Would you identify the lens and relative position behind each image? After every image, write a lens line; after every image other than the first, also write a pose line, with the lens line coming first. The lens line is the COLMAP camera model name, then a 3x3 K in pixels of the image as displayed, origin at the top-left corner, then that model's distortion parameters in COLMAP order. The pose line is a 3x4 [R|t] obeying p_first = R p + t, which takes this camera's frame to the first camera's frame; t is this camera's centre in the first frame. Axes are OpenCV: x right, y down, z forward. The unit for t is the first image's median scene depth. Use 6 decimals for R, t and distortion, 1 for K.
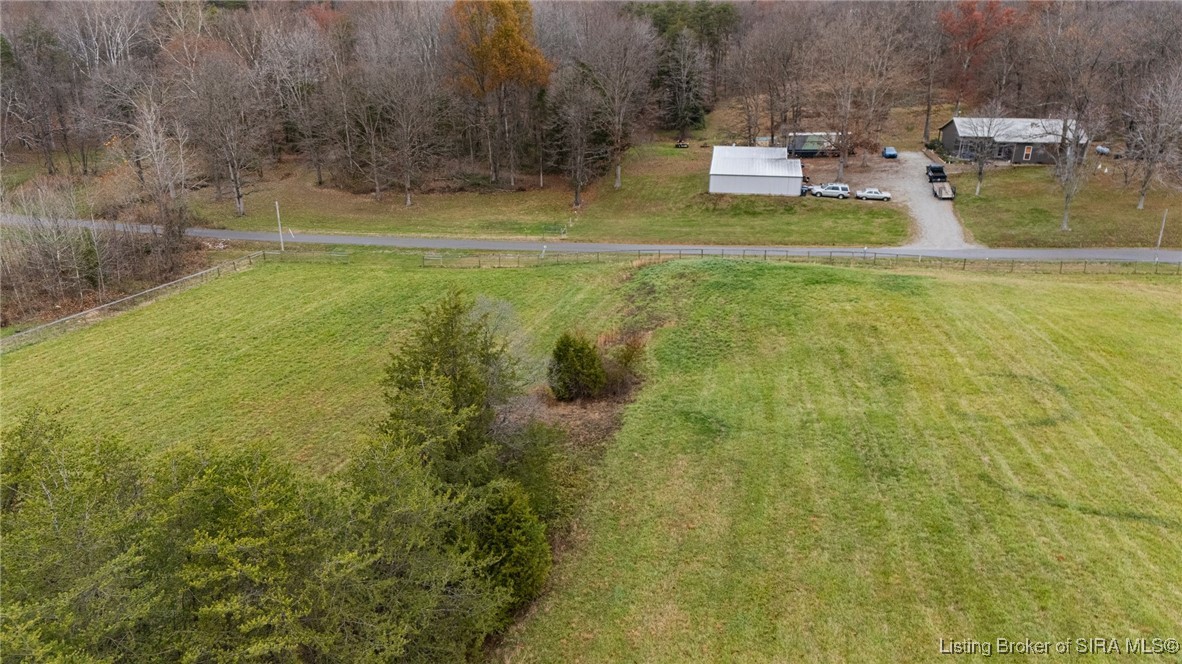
lens RADIAL K [[869.8, 0, 591.0], [0, 869.8, 332.0], [0, 0, 1]] dist [0.064739, -0.063075]
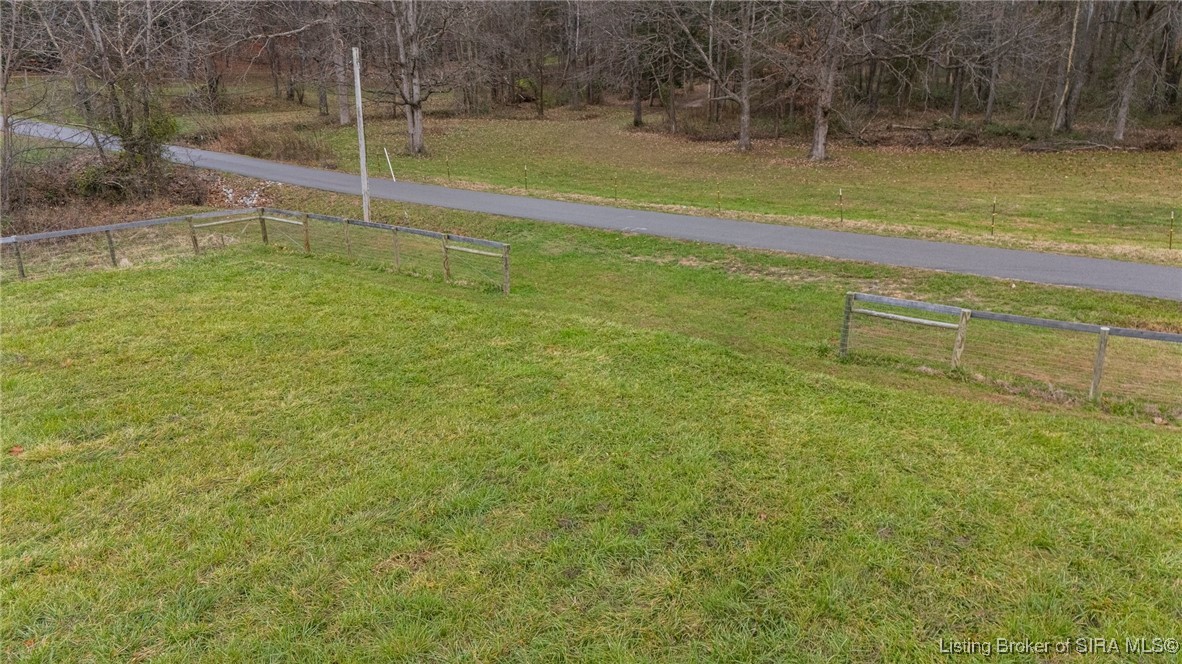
lens RADIAL K [[869.8, 0, 591.0], [0, 869.8, 332.0], [0, 0, 1]] dist [0.064739, -0.063075]
pose [[0.891582, 0.138553, -0.431144, -0.025082], [-0.161446, 0.986739, -0.016760, -0.010666], [0.423105, 0.084550, 0.902127, 0.127148]]
